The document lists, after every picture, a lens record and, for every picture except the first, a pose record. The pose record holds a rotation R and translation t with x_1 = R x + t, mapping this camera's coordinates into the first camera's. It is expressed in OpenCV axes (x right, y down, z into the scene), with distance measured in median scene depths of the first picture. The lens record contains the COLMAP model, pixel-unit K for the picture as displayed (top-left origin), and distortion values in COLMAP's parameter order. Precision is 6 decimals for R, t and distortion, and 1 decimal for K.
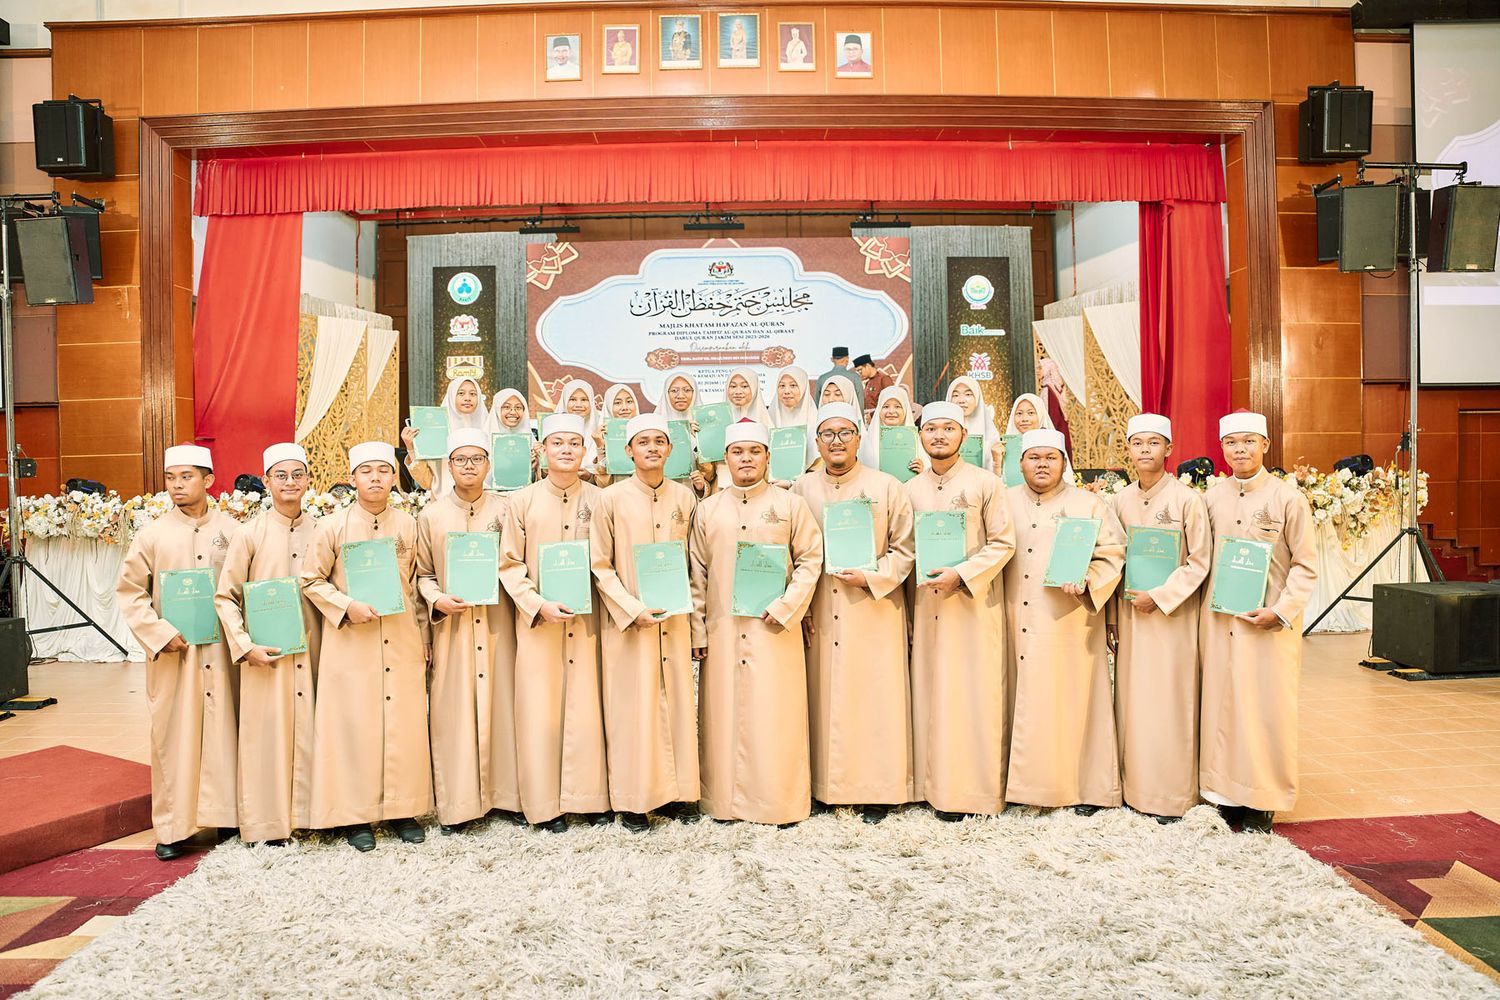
lens RADIAL K [[1069.5, 0, 750.0], [0, 1069.5, 500.0], [0, 0, 1]] dist [-0.179783, 0.106196]
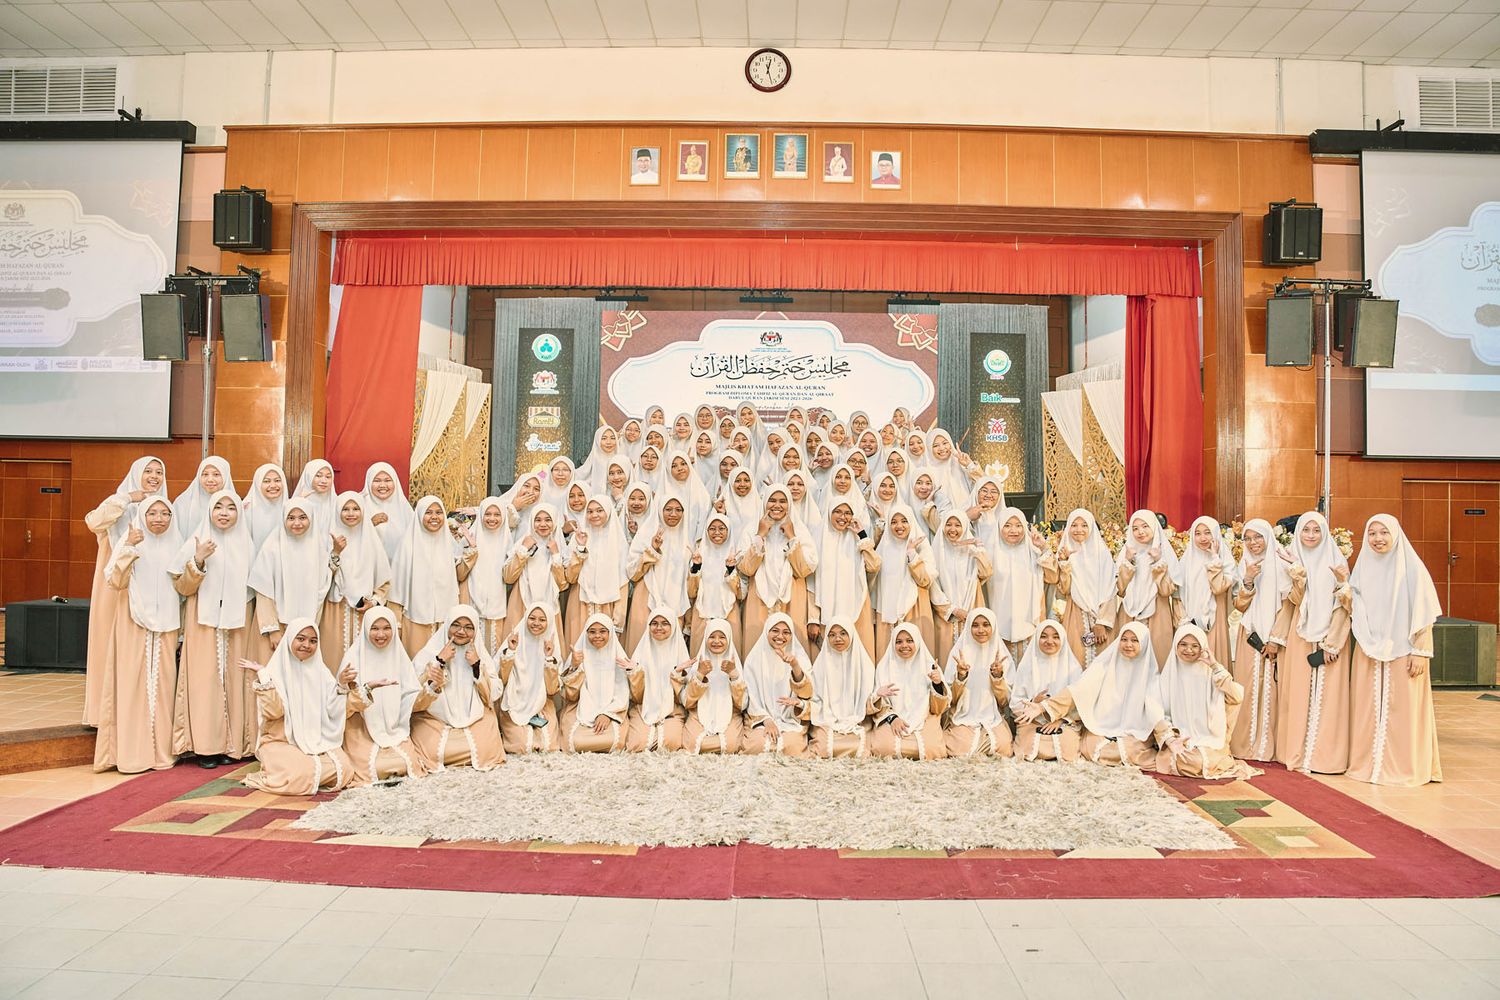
lens RADIAL K [[1073.9, 0, 753.4], [0, 1073.9, 476.9], [0, 0, 1]] dist [-0.171207, 0.123507]
pose [[0.998620, 0.032242, -0.041451, 0.008619], [-0.034955, 0.997175, -0.066477, 0.011676], [0.039191, 0.067834, 0.996927, -0.197193]]
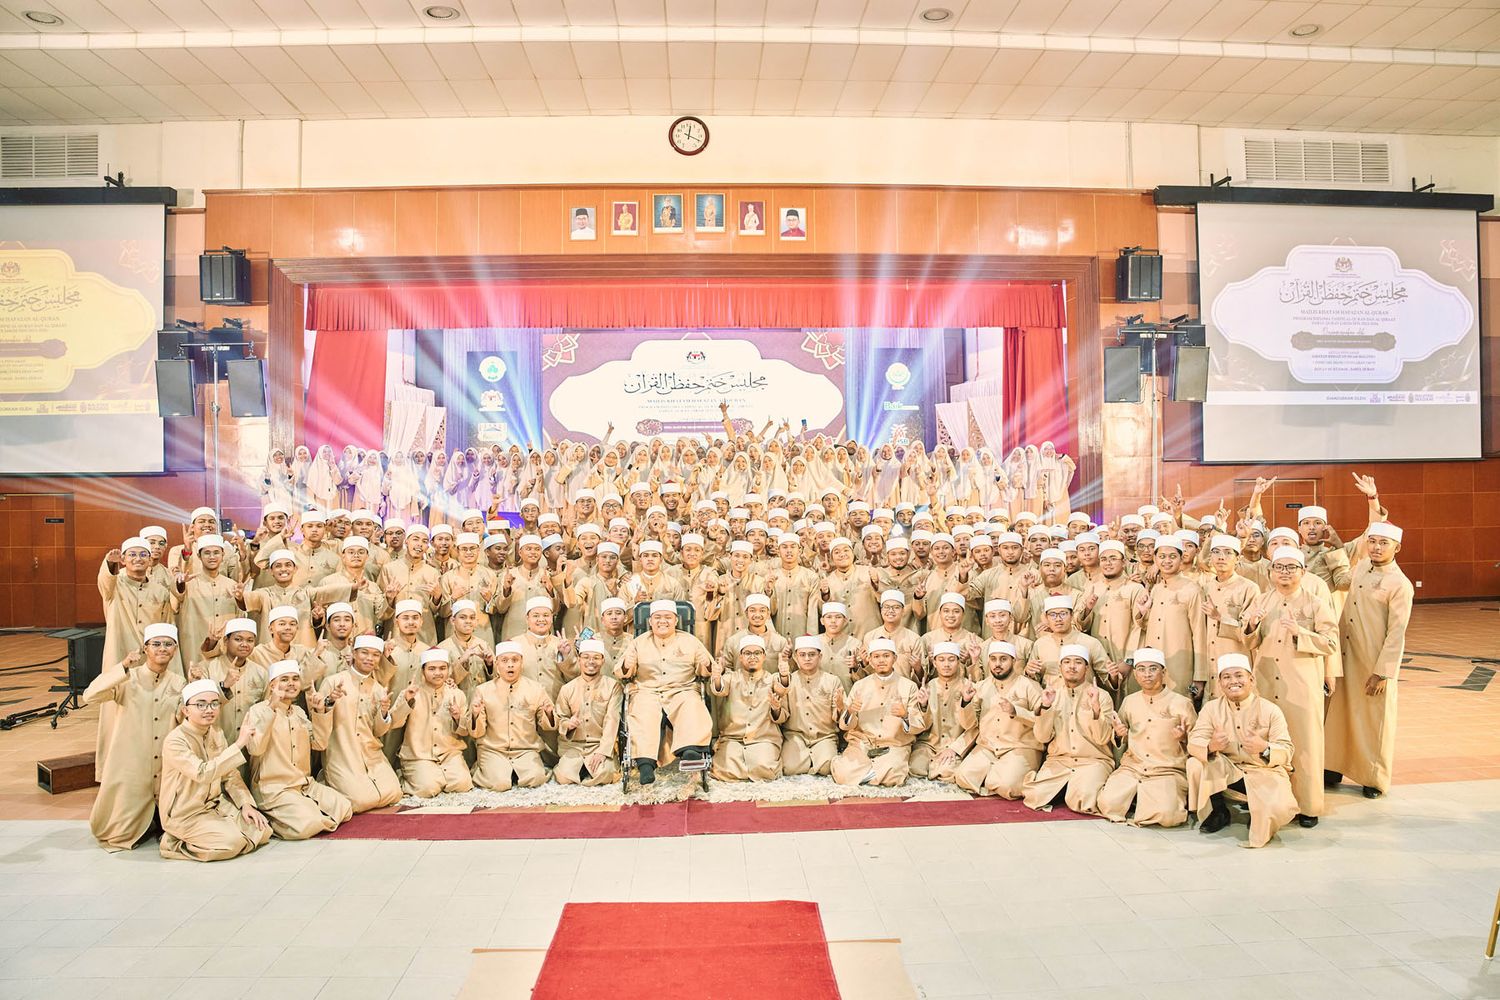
lens RADIAL K [[1073.9, 0, 753.4], [0, 1073.9, 476.9], [0, 0, 1]] dist [-0.171207, 0.123507]
pose [[0.999595, 0.006722, 0.027638, 0.009781], [-0.005695, 0.999297, -0.037064, -0.037199], [-0.027867, 0.036892, 0.998931, -0.396100]]
